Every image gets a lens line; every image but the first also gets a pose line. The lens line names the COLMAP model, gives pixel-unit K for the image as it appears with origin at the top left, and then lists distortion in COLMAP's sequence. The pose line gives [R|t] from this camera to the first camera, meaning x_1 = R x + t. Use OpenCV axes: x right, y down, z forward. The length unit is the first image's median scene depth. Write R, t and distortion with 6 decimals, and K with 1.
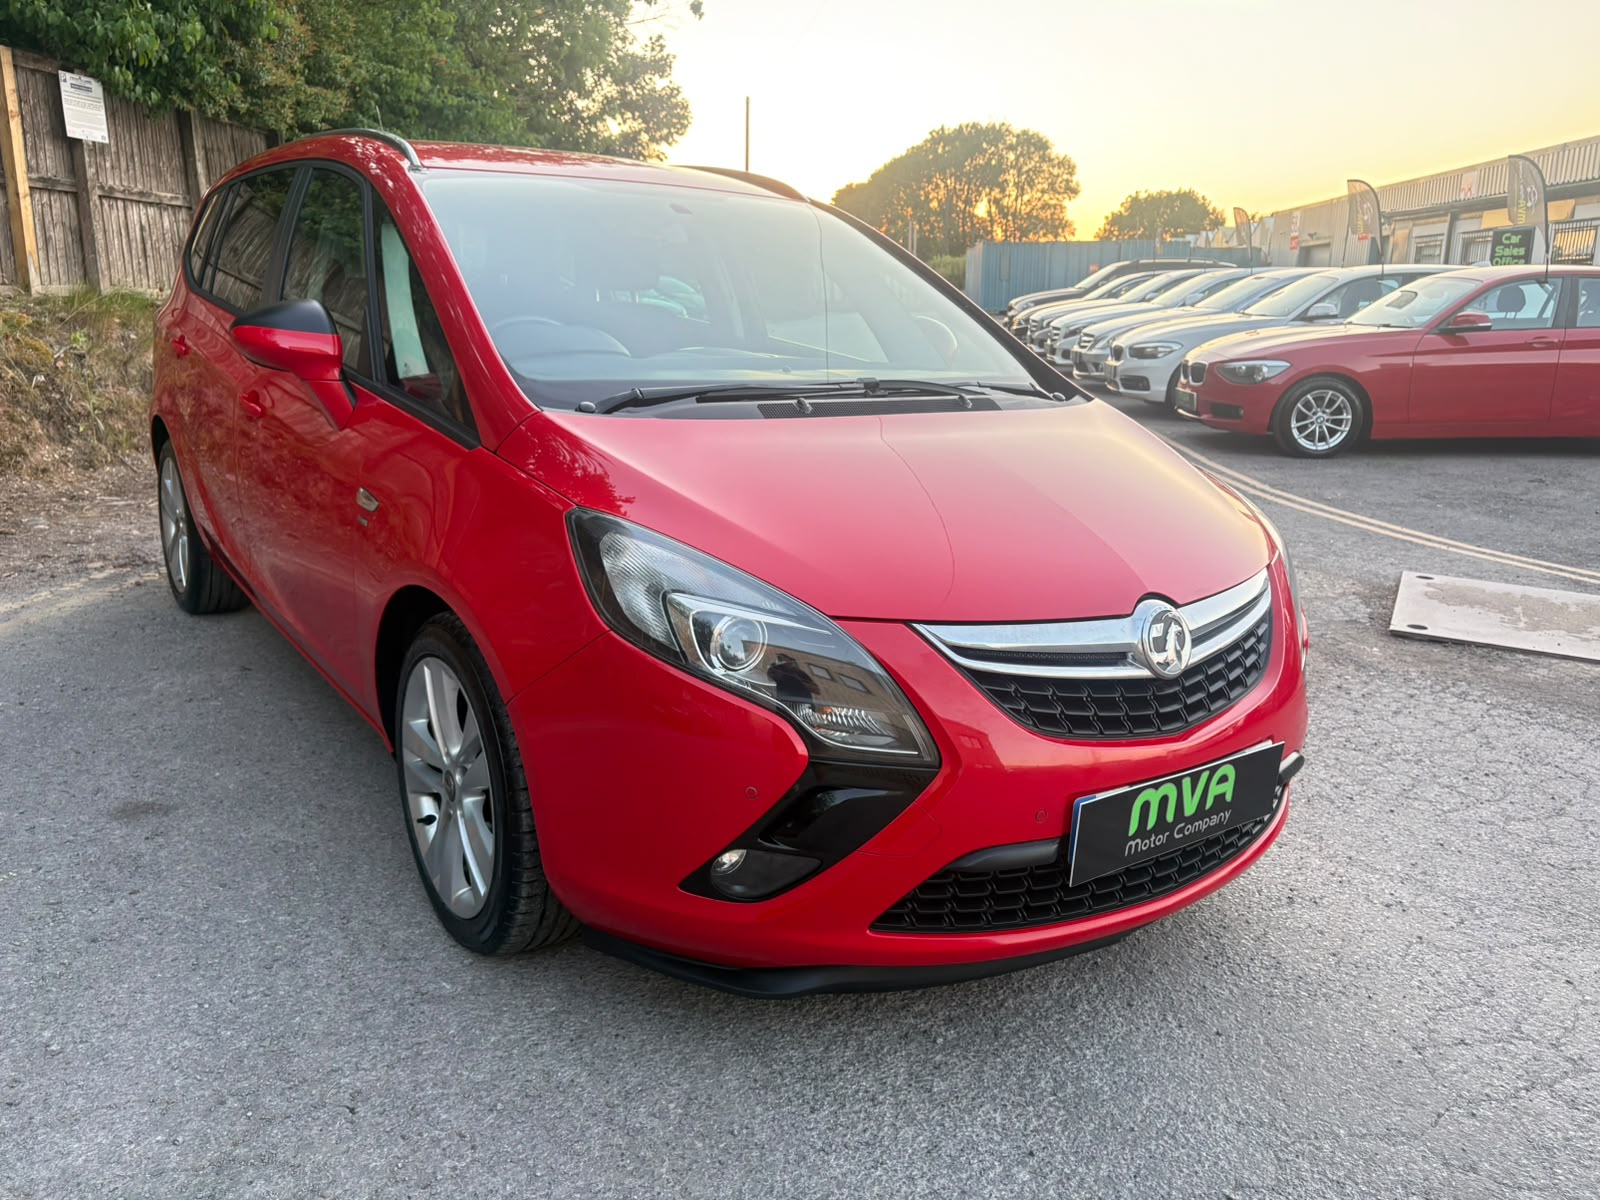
lens RADIAL K [[1206.3, 0, 800.0], [0, 1206.3, 600.0], [0, 0, 1]] dist [0.056356, -0.067671]
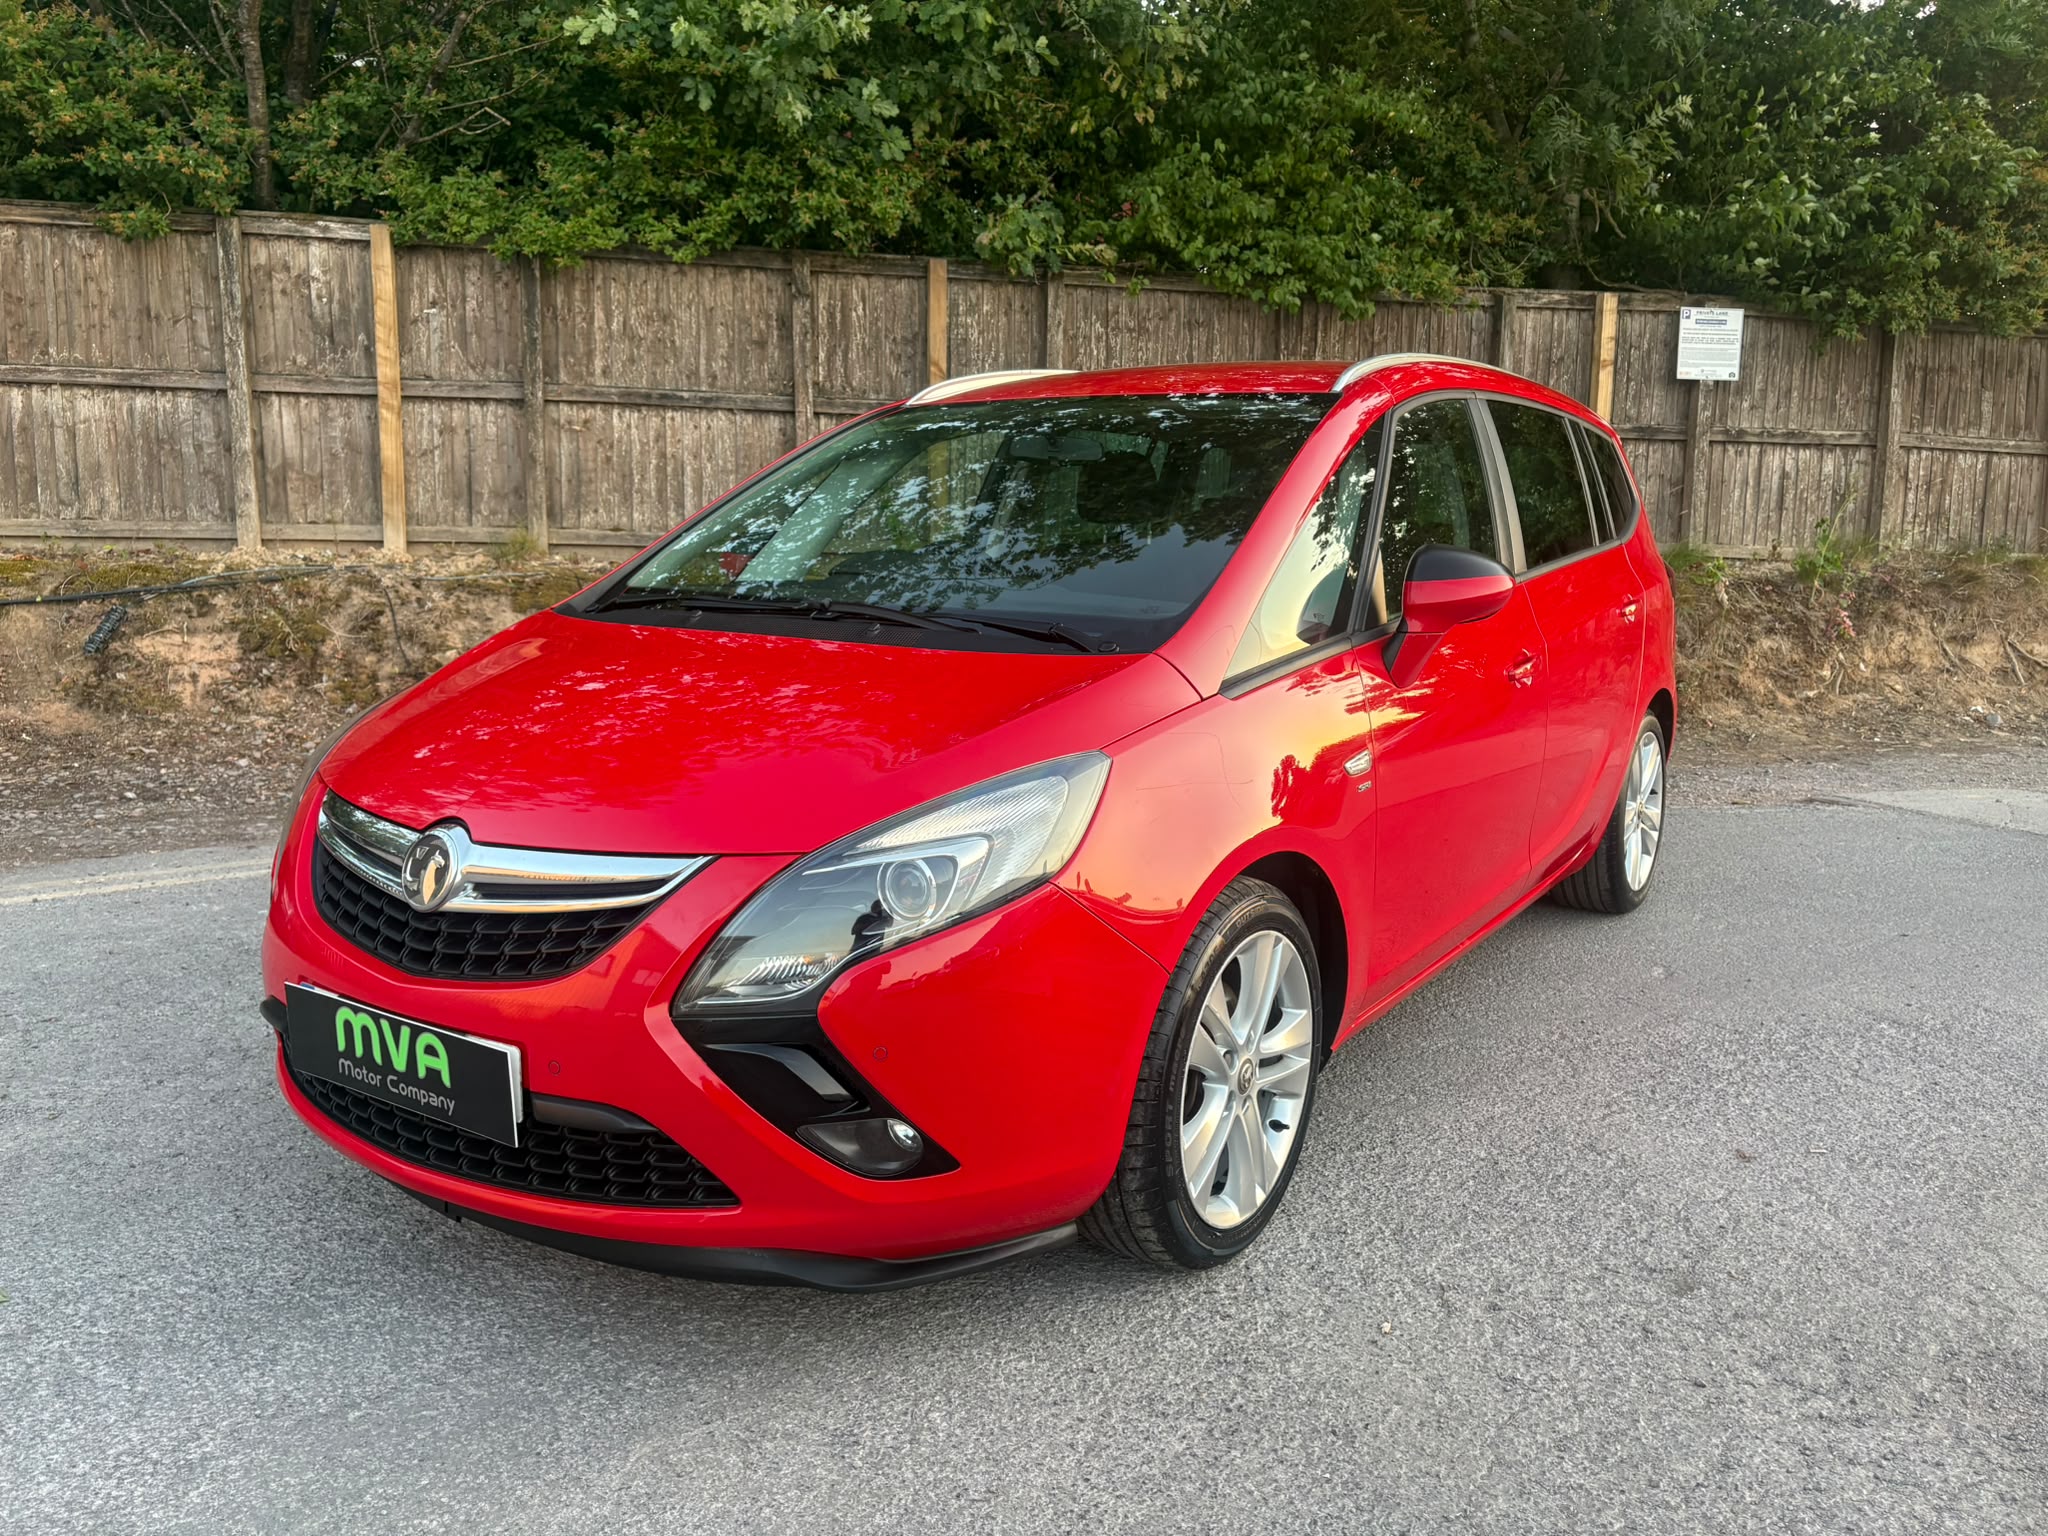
lens RADIAL K [[1537.7, 0, 1015.6], [0, 1537.7, 768.0], [0, 0, 1]] dist [0.003325, 0.035288]
pose [[0.357975, 0.124566, -0.925385, 1.191647], [-0.232031, 0.971841, 0.041060, -0.146873], [0.904442, 0.200020, 0.376798, 0.758530]]
